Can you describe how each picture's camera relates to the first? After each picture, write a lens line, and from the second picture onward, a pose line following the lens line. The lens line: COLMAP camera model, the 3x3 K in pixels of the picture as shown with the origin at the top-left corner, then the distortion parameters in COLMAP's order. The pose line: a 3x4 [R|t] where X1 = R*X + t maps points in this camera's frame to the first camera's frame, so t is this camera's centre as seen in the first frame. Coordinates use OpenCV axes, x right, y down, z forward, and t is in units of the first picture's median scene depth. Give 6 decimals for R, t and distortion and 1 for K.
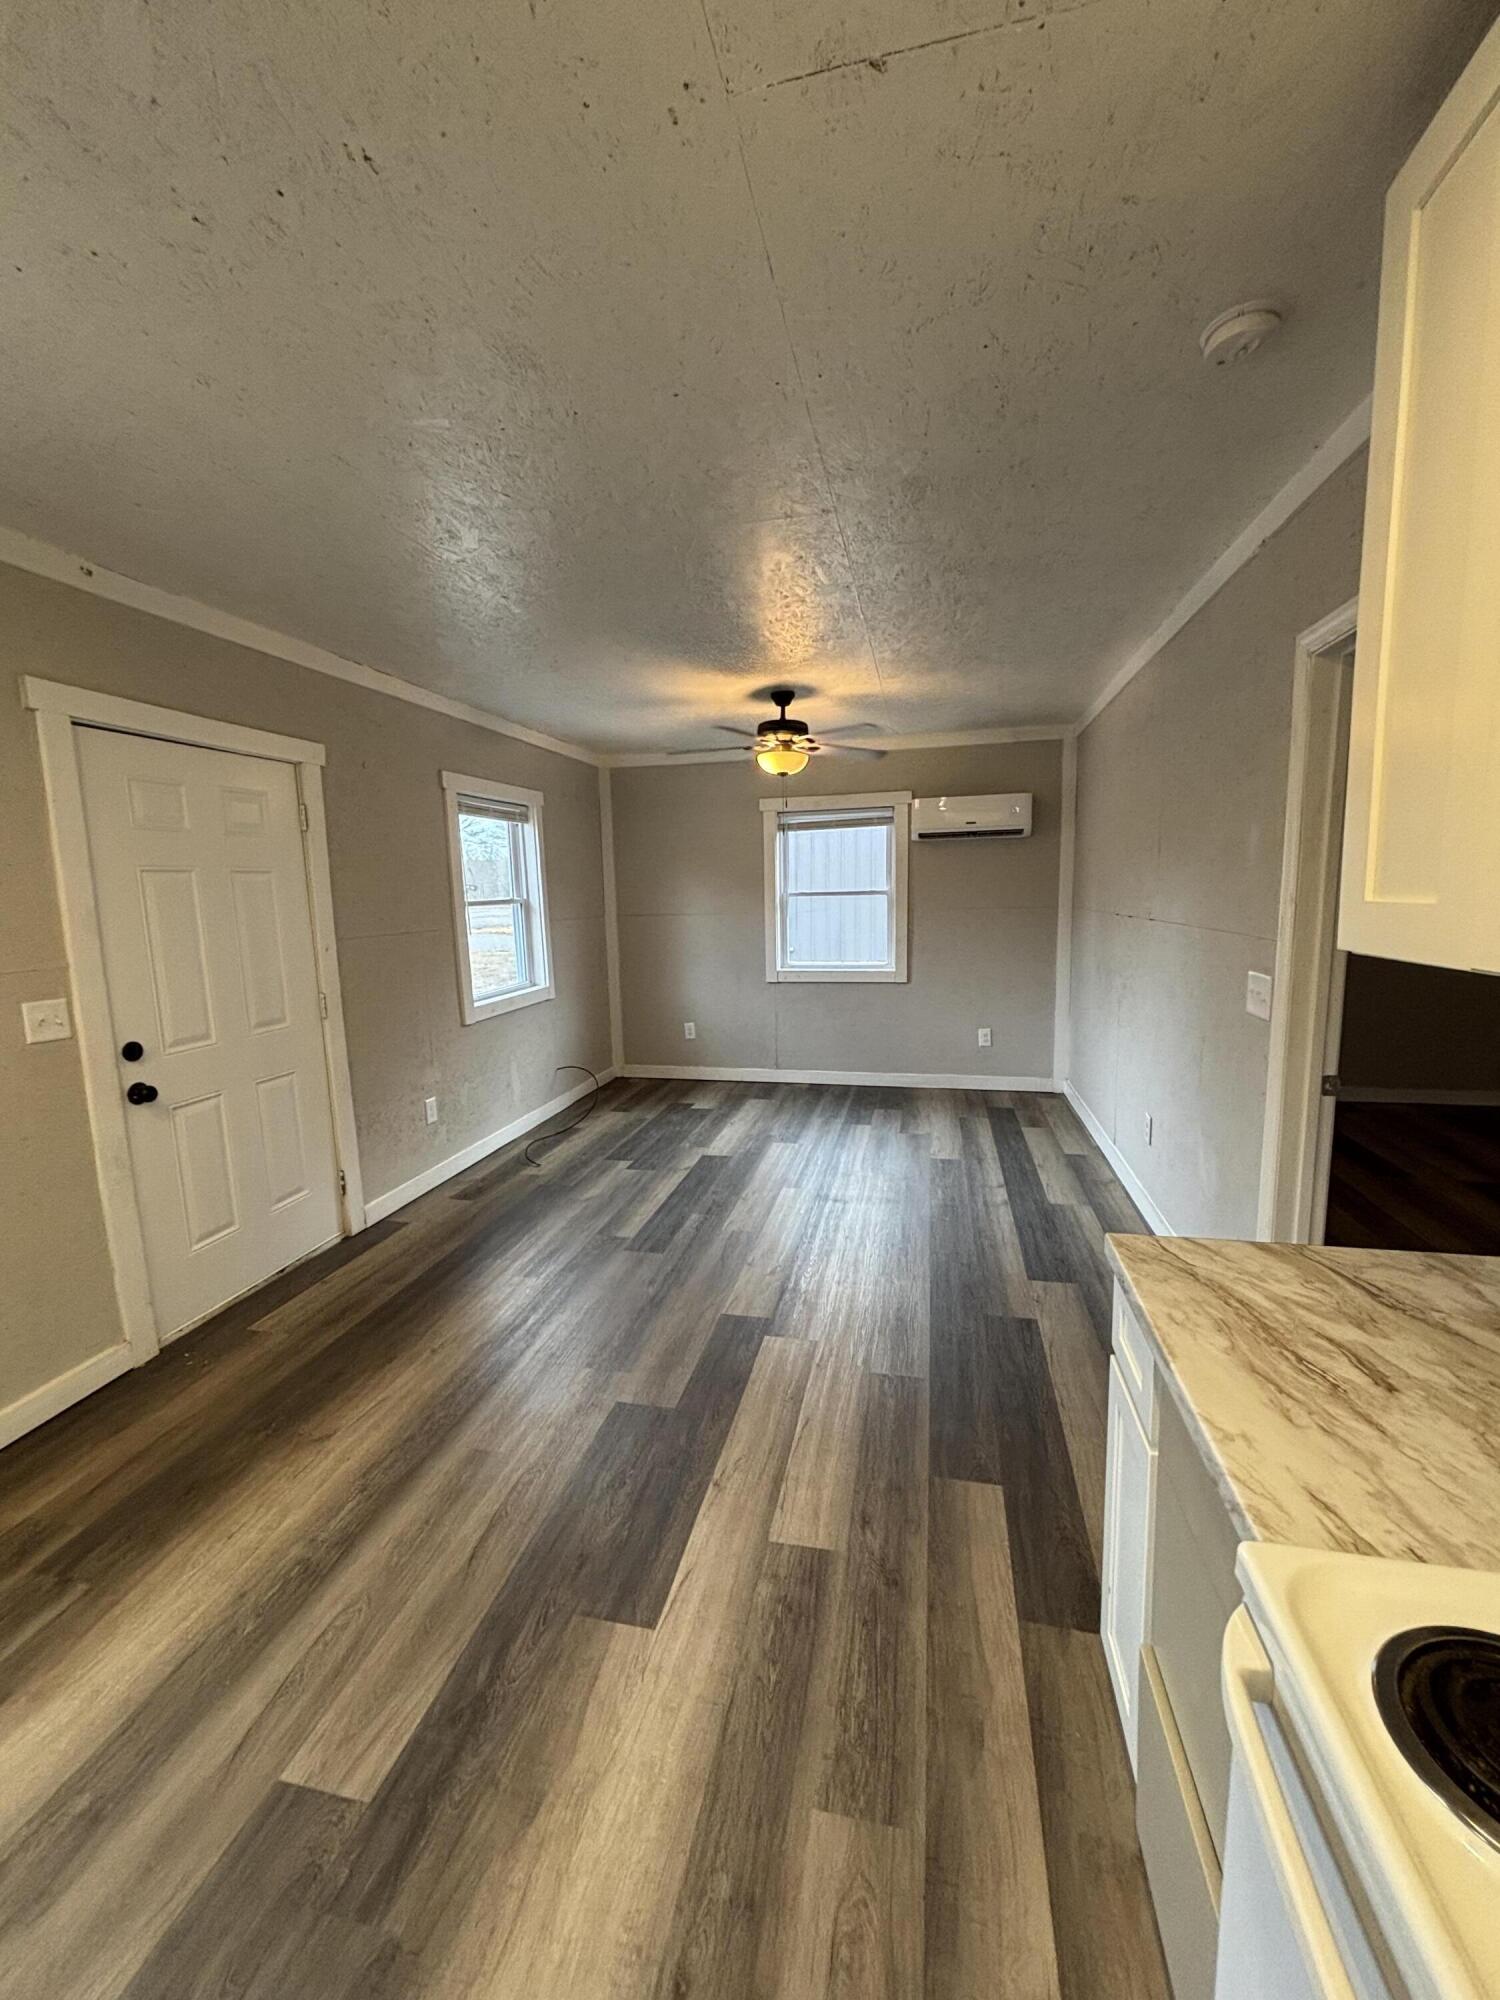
lens RADIAL K [[802.1, 0, 748.5], [0, 802.1, 1000.8], [0, 0, 1]] dist [0.001645, 0.000188]
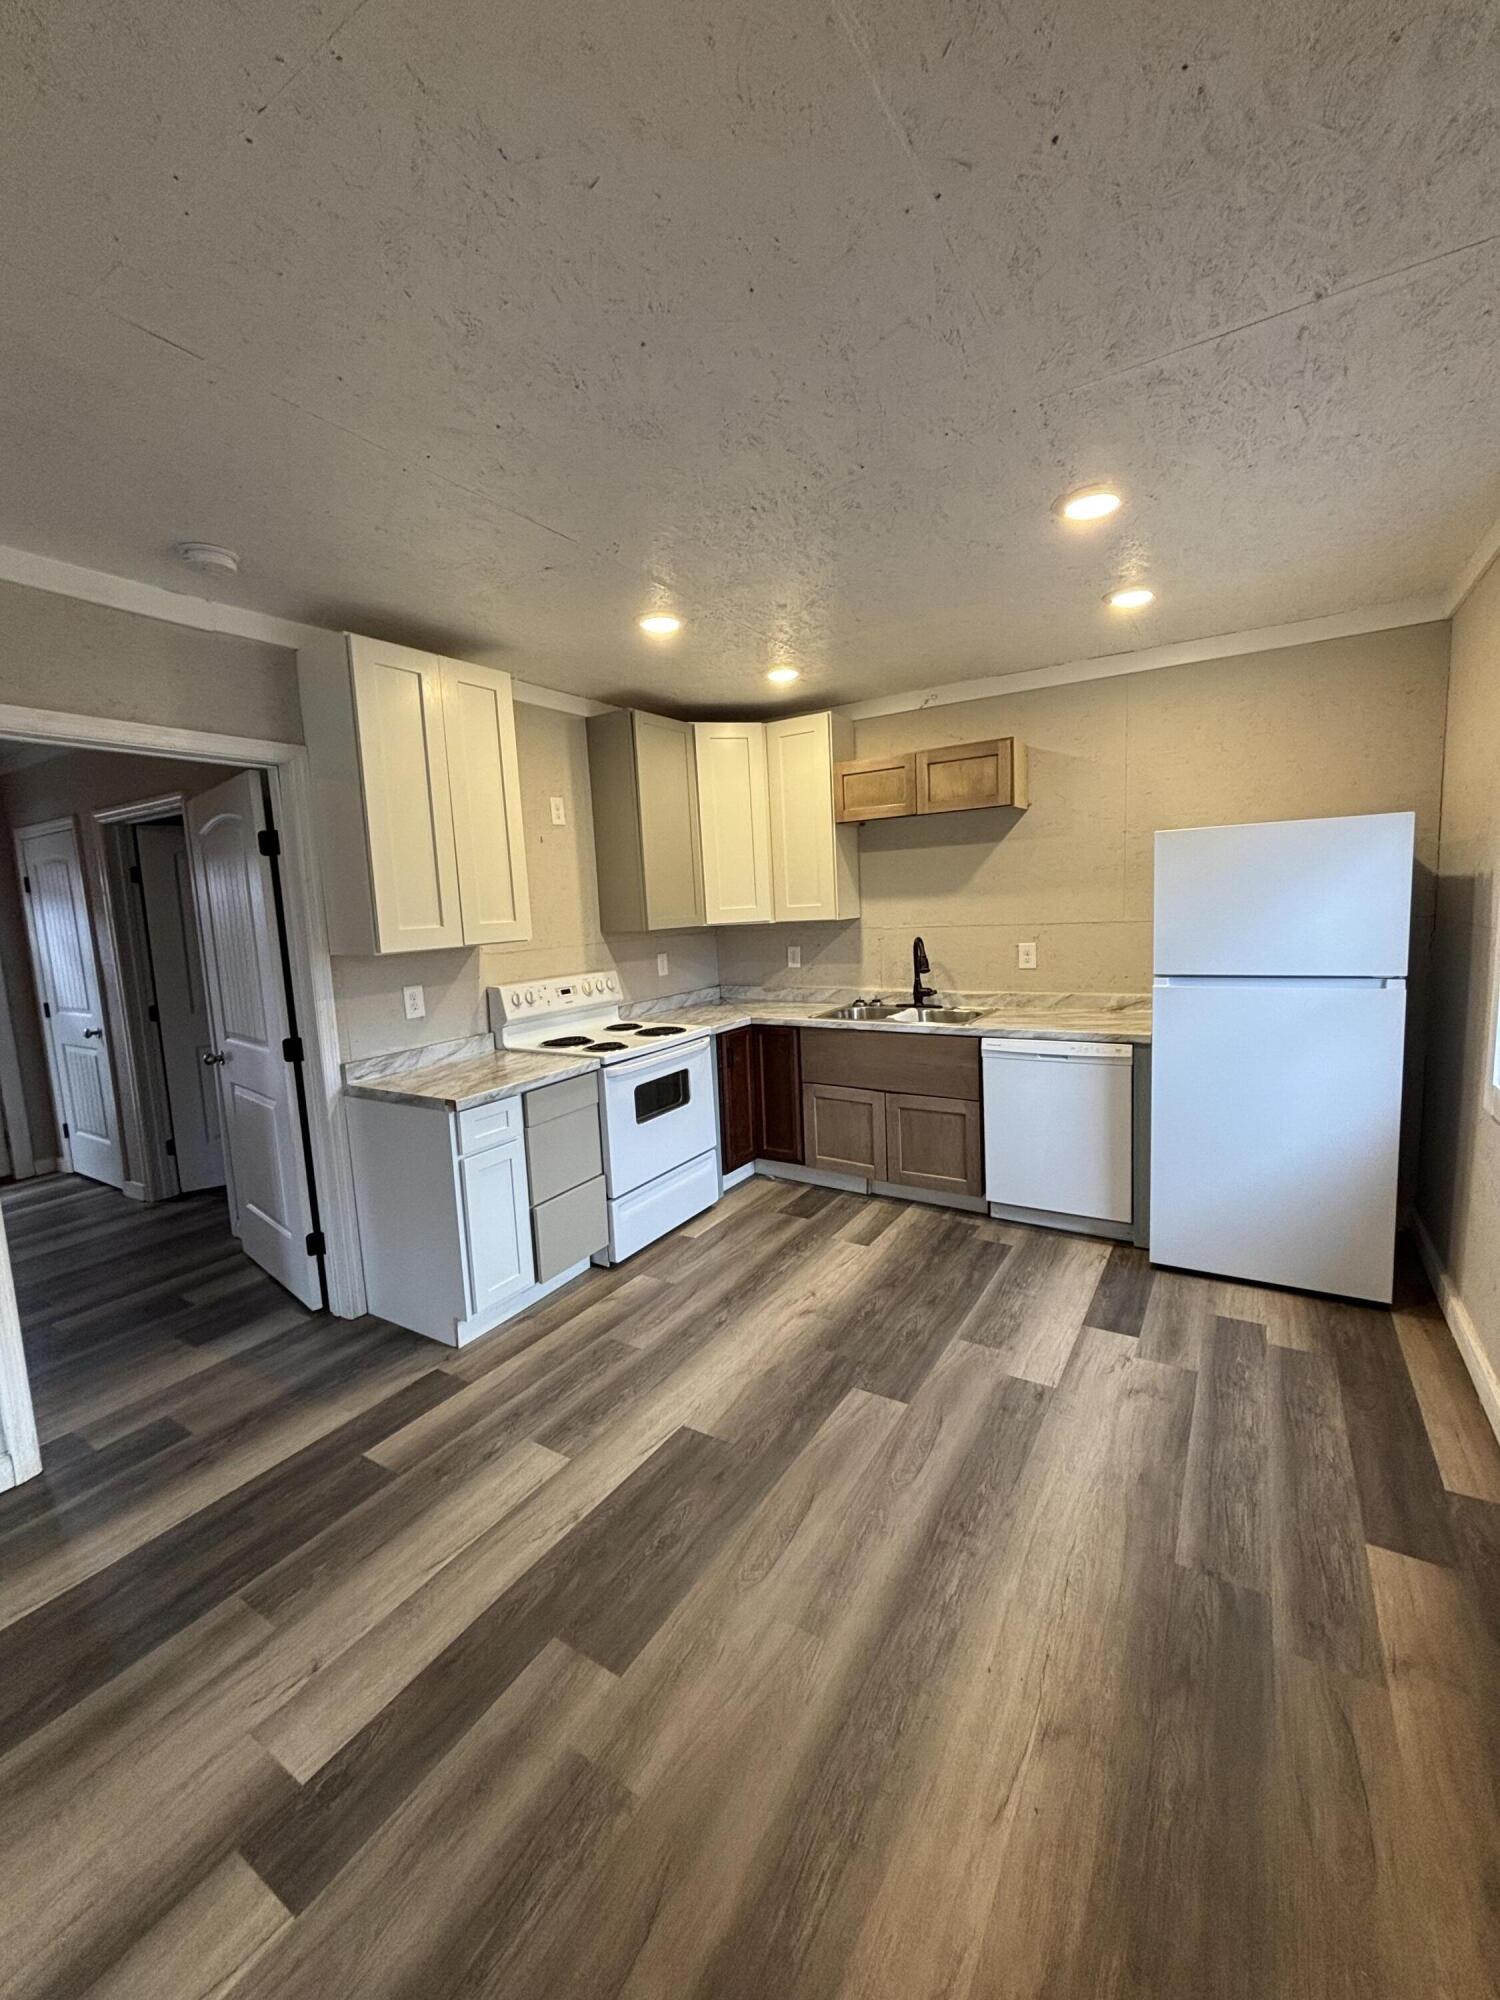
lens RADIAL K [[802.1, 0, 749.8], [0, 802.1, 998.4], [0, 0, 1]] dist [0.001645, 0.000188]
pose [[-0.941563, 0.020453, 0.336216, -0.662767], [0.105545, 0.965803, 0.236824, -0.252028], [-0.319875, 0.258470, -0.911522, 1.889576]]
